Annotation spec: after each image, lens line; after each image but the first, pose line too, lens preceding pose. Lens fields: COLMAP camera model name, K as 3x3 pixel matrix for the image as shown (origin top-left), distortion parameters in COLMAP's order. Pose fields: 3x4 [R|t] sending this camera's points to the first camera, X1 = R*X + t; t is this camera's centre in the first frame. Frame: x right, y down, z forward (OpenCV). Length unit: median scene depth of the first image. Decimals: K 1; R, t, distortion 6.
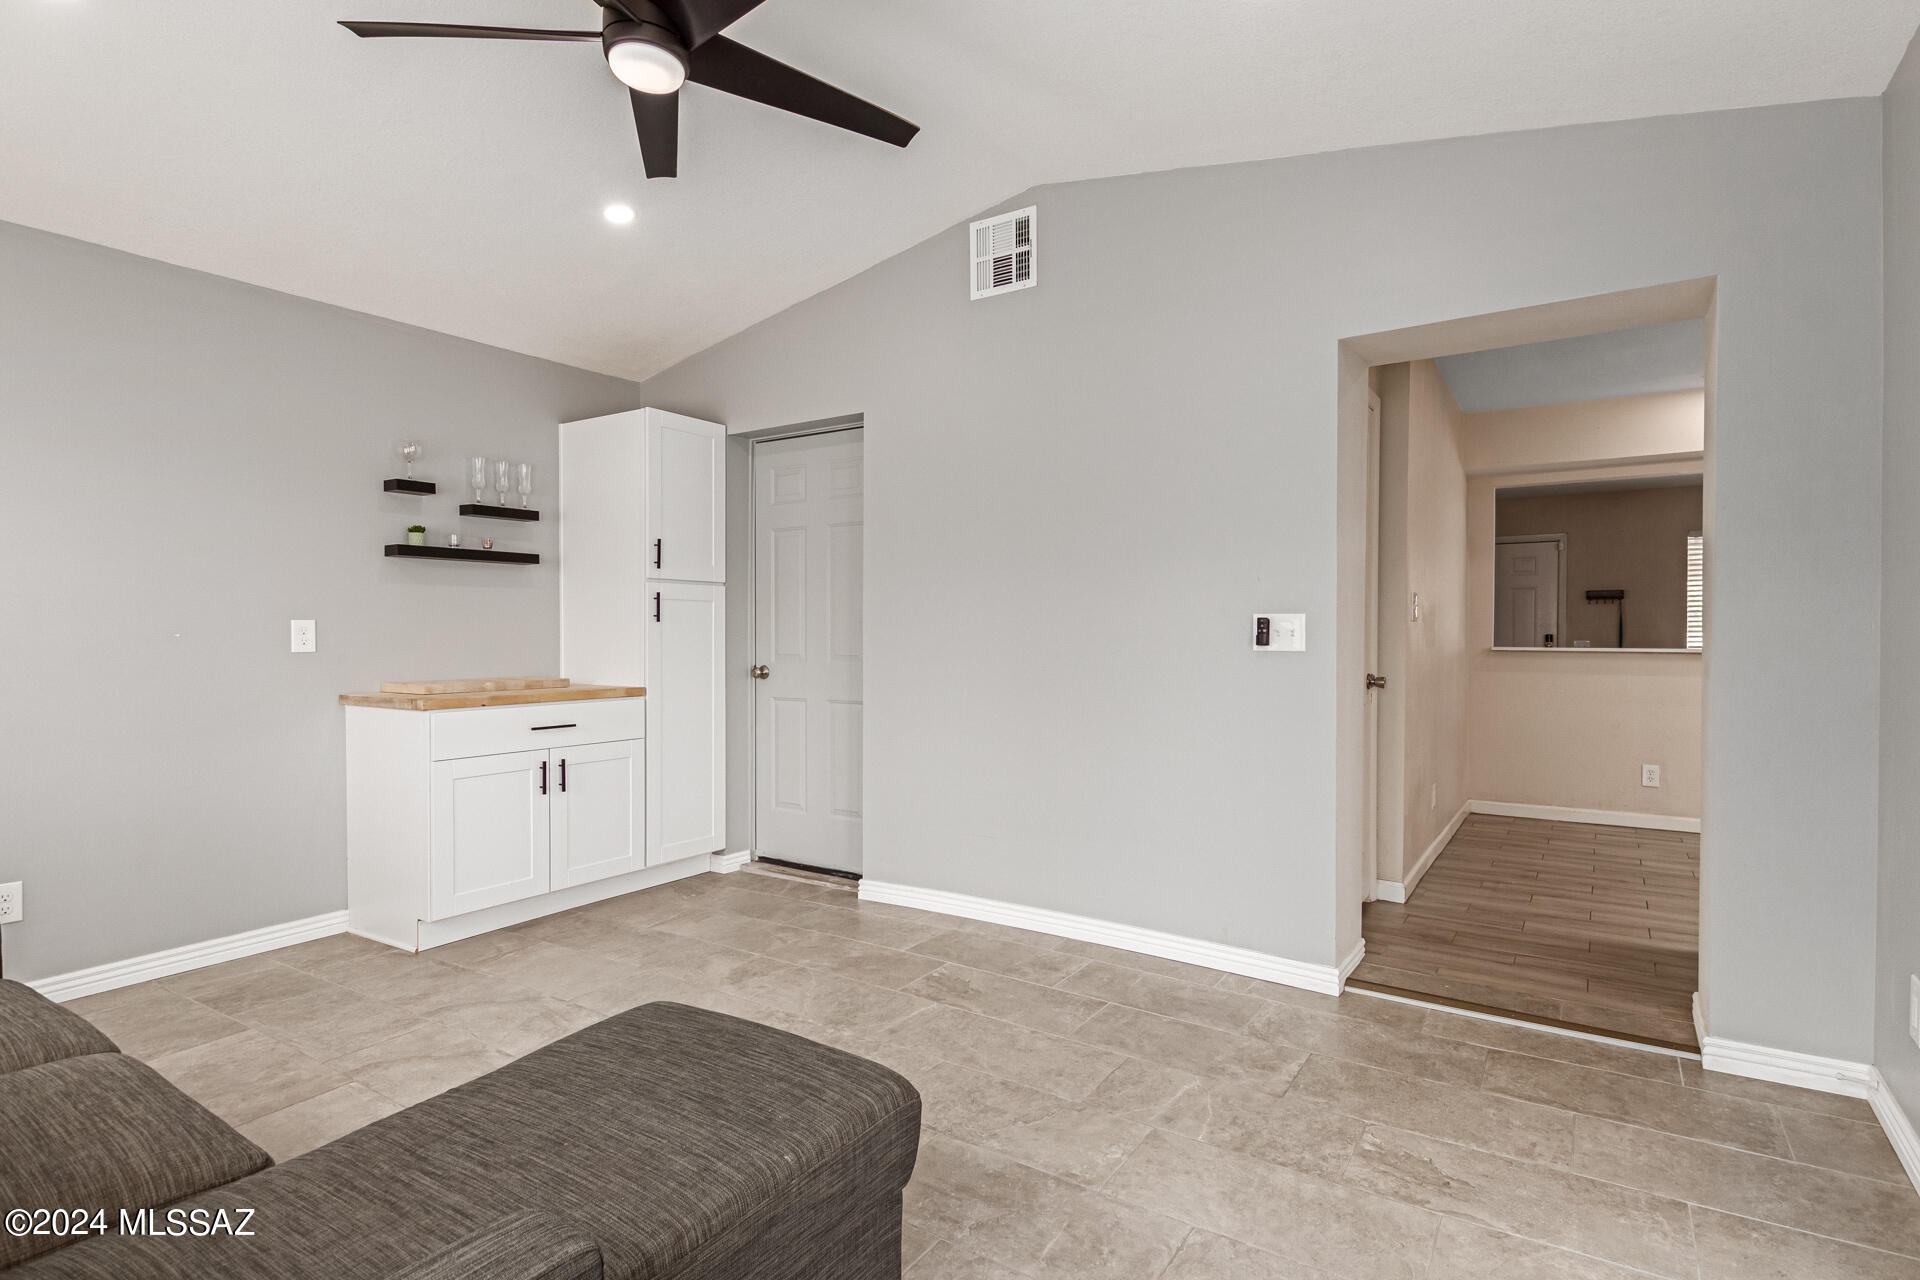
lens RADIAL K [[934.0, 0, 954.0], [0, 934.0, 645.8], [0, 0, 1]] dist [0.010340, -0.006208]
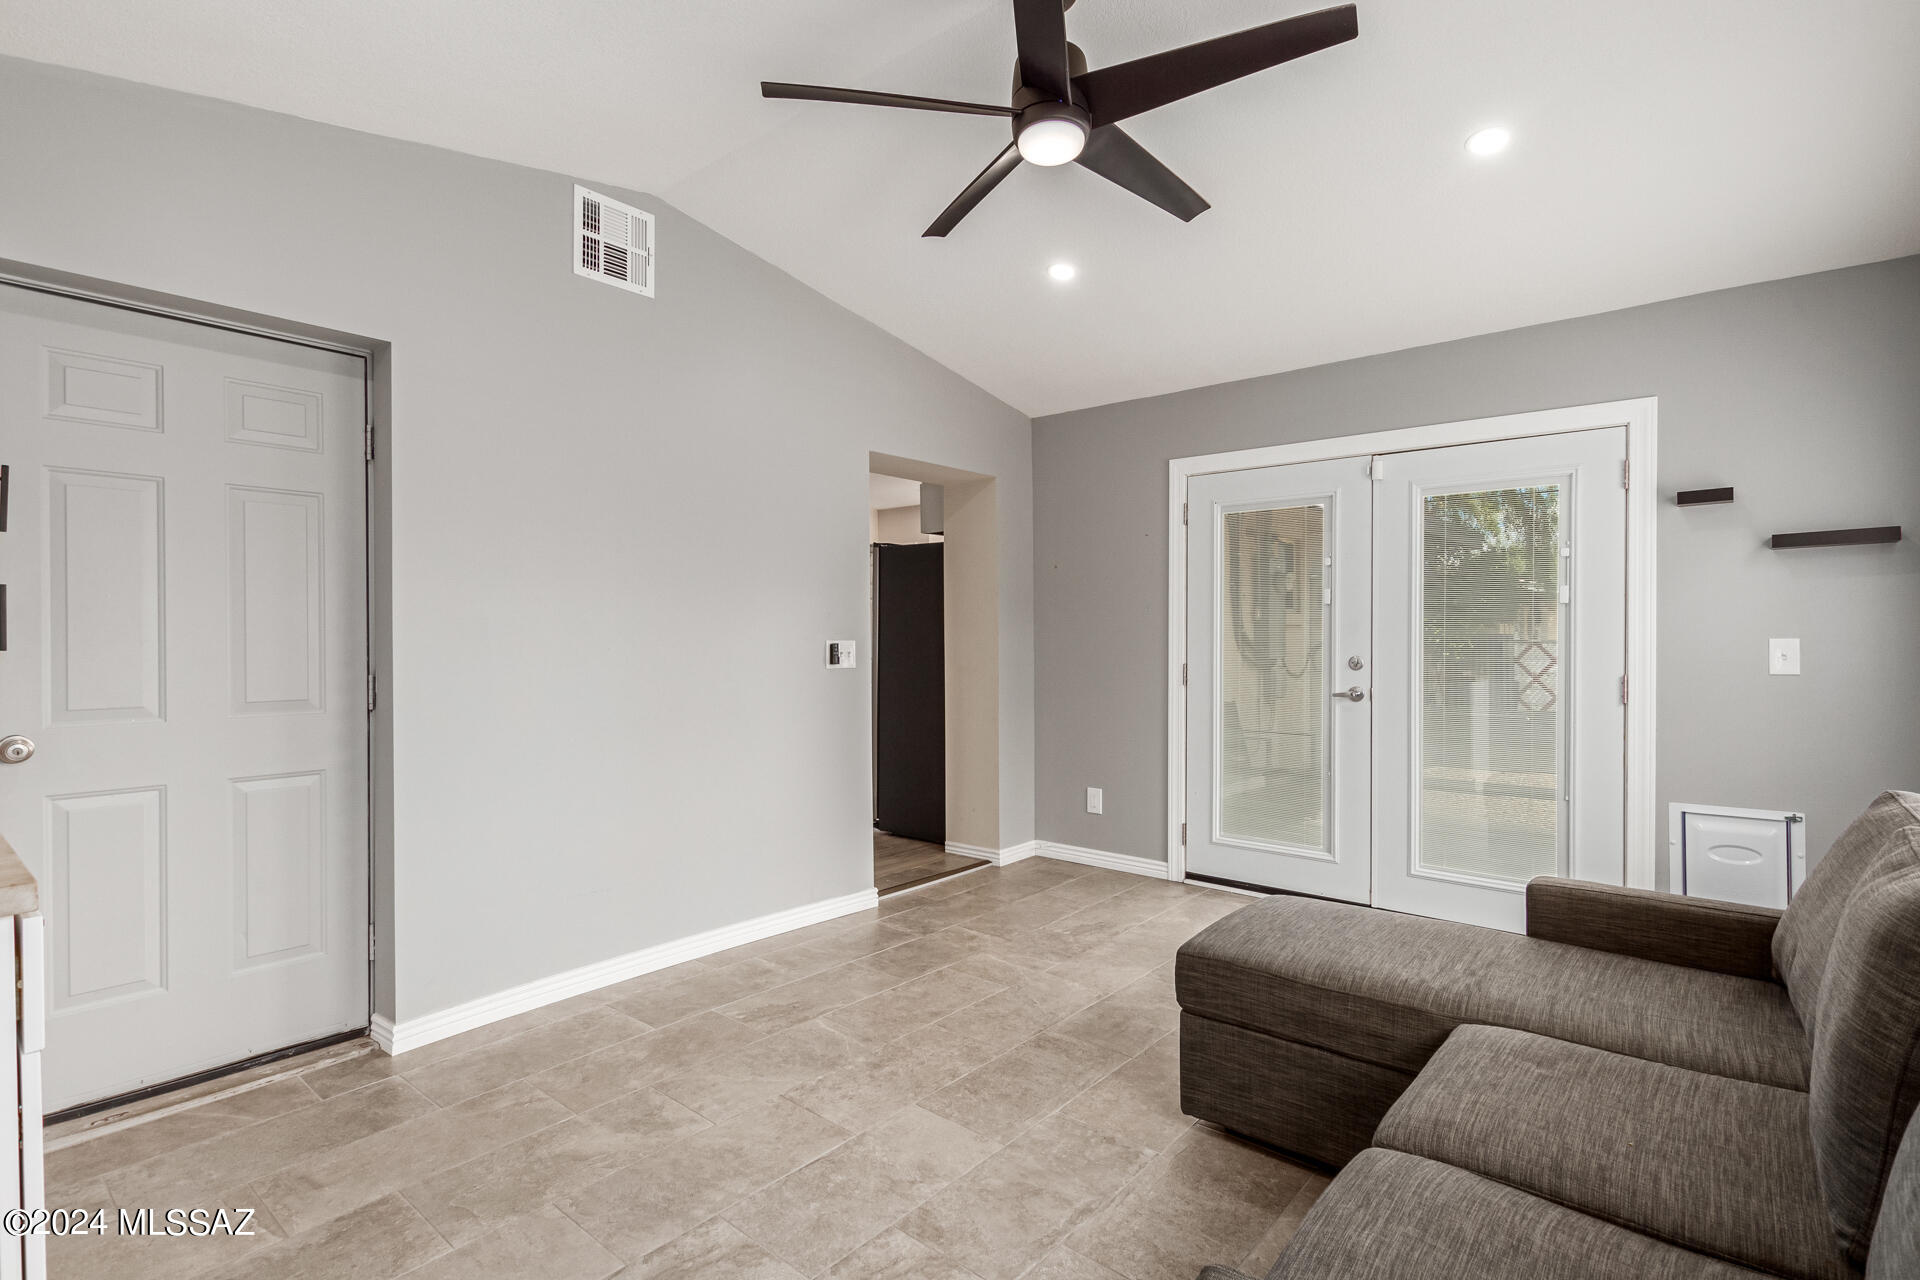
lens RADIAL K [[934.0, 0, 952.4], [0, 934.0, 638.1], [0, 0, 1]] dist [0.010340, -0.006208]
pose [[0.116388, 0.003091, 0.993199, -0.961745], [0.017196, 0.999839, -0.005127, -0.027888], [-0.993055, 0.017676, 0.116316, 0.677617]]
